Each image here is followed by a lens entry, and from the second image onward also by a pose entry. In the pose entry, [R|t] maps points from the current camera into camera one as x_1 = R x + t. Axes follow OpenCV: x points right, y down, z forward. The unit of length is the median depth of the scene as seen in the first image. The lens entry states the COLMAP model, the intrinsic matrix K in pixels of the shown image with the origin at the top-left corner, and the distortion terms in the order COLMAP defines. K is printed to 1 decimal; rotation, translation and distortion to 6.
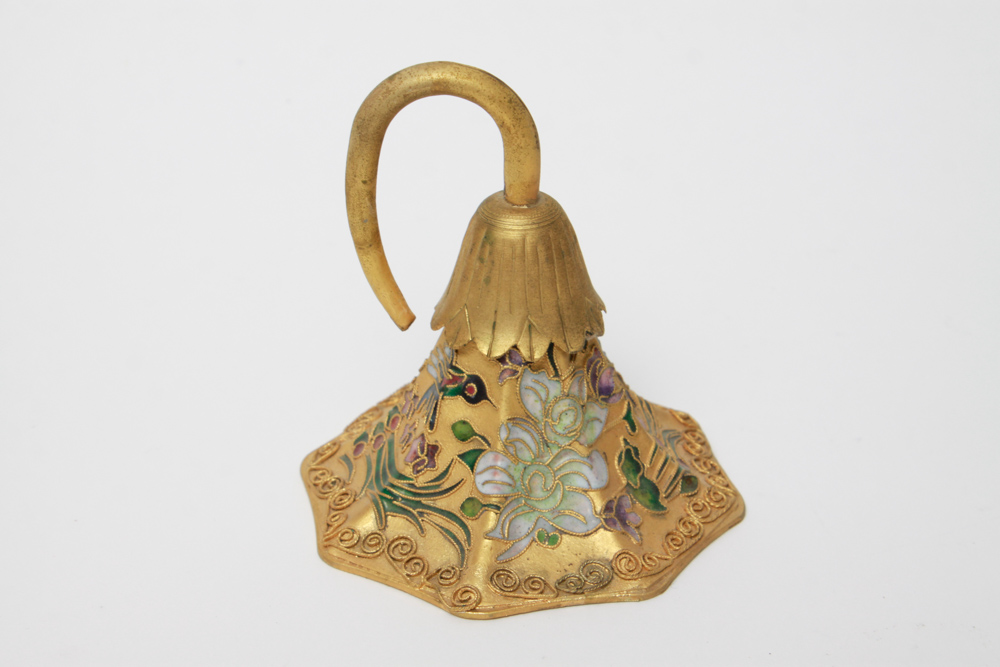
lens RADIAL K [[2518.1, 0, 498.7], [0, 2518.1, 333.4], [0, 0, 1]] dist [0.129442, 0.000000]
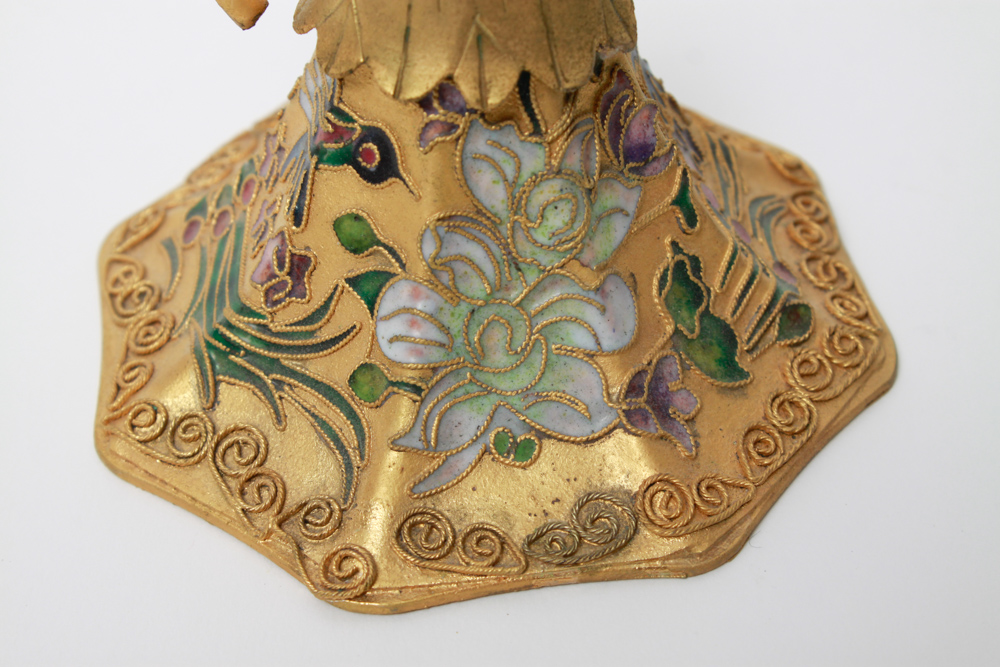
lens RADIAL K [[2020.6, 0, 504.0], [0, 2020.6, 335.9], [0, 0, 1]] dist [0.006821, 0.000000]
pose [[0.997518, 0.025939, -0.065456, 0.043638], [-0.009022, 0.969089, 0.246546, -0.042857], [0.069828, -0.245343, 0.966918, 0.599492]]
